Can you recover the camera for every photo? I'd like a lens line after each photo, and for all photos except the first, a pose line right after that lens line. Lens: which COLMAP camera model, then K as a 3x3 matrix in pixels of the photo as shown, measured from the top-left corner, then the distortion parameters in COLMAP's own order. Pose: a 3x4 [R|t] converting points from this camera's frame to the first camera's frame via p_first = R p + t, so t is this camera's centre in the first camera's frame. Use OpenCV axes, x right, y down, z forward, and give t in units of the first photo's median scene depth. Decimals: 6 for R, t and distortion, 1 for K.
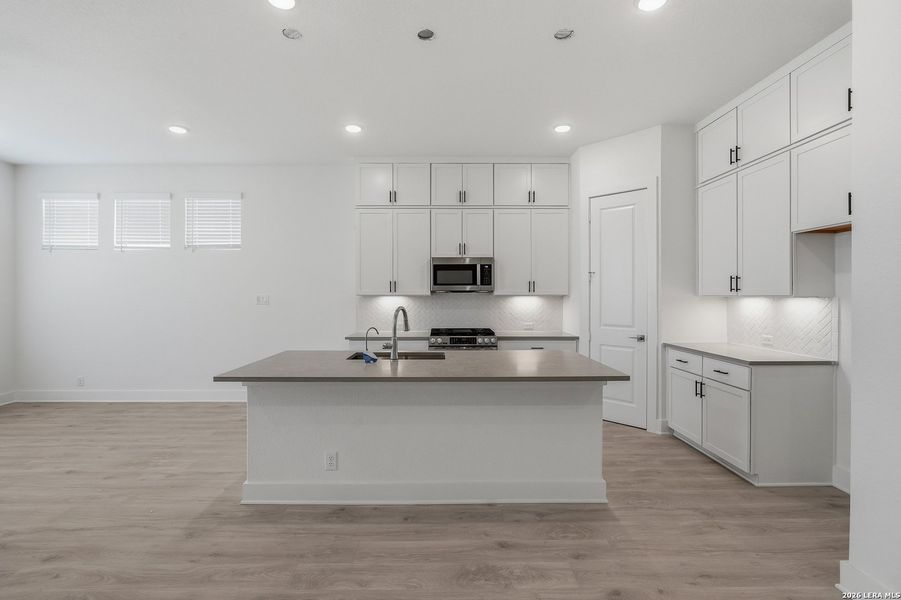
lens RADIAL K [[419.2, 0, 448.5], [0, 419.2, 296.5], [0, 0, 1]] dist [-0.012370, 0.003095]
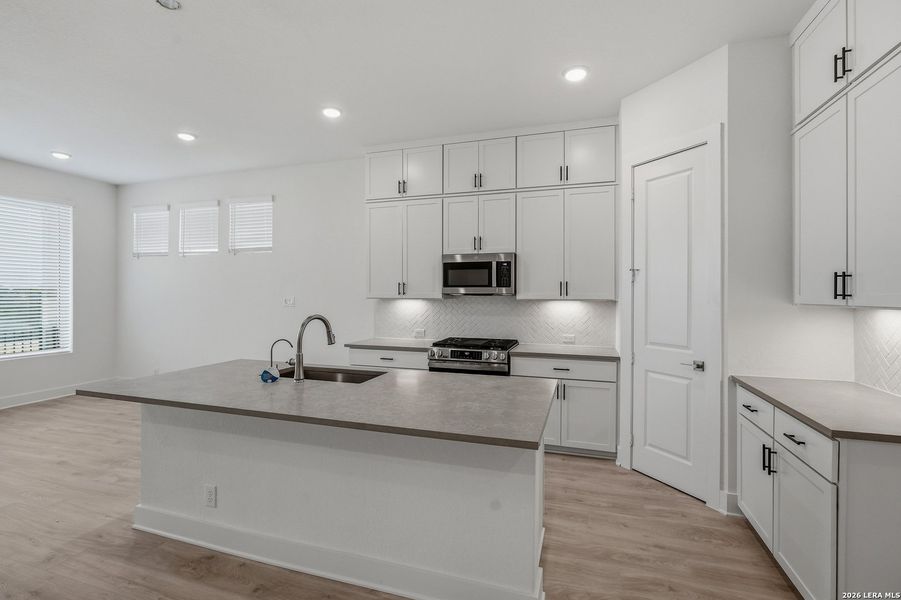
lens RADIAL K [[421.5, 0, 452.3], [0, 421.5, 293.3], [0, 0, 1]] dist [-0.011018, 0.002899]
pose [[0.946249, 0.003146, -0.323423, 0.312554], [-0.005136, 0.999973, -0.005300, -0.011893], [0.323398, 0.006676, 0.946240, 0.236798]]
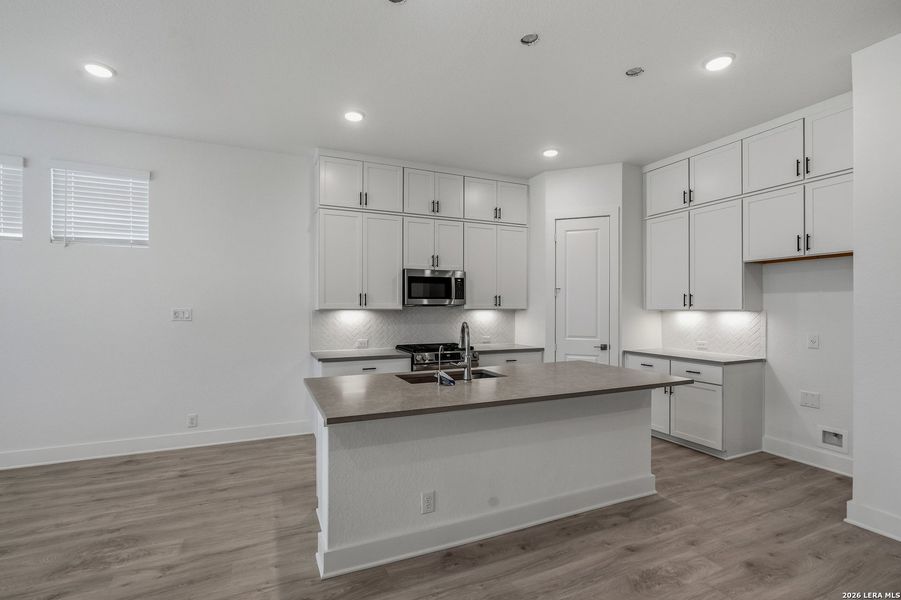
lens RADIAL K [[421.5, 0, 450.9], [0, 421.5, 308.5], [0, 0, 1]] dist [-0.011018, 0.002899]
pose [[0.912403, 0.001330, 0.409291, -0.402813], [0.000305, 0.999992, -0.003929, -0.001068], [-0.409293, 0.003710, 0.912395, 0.128491]]
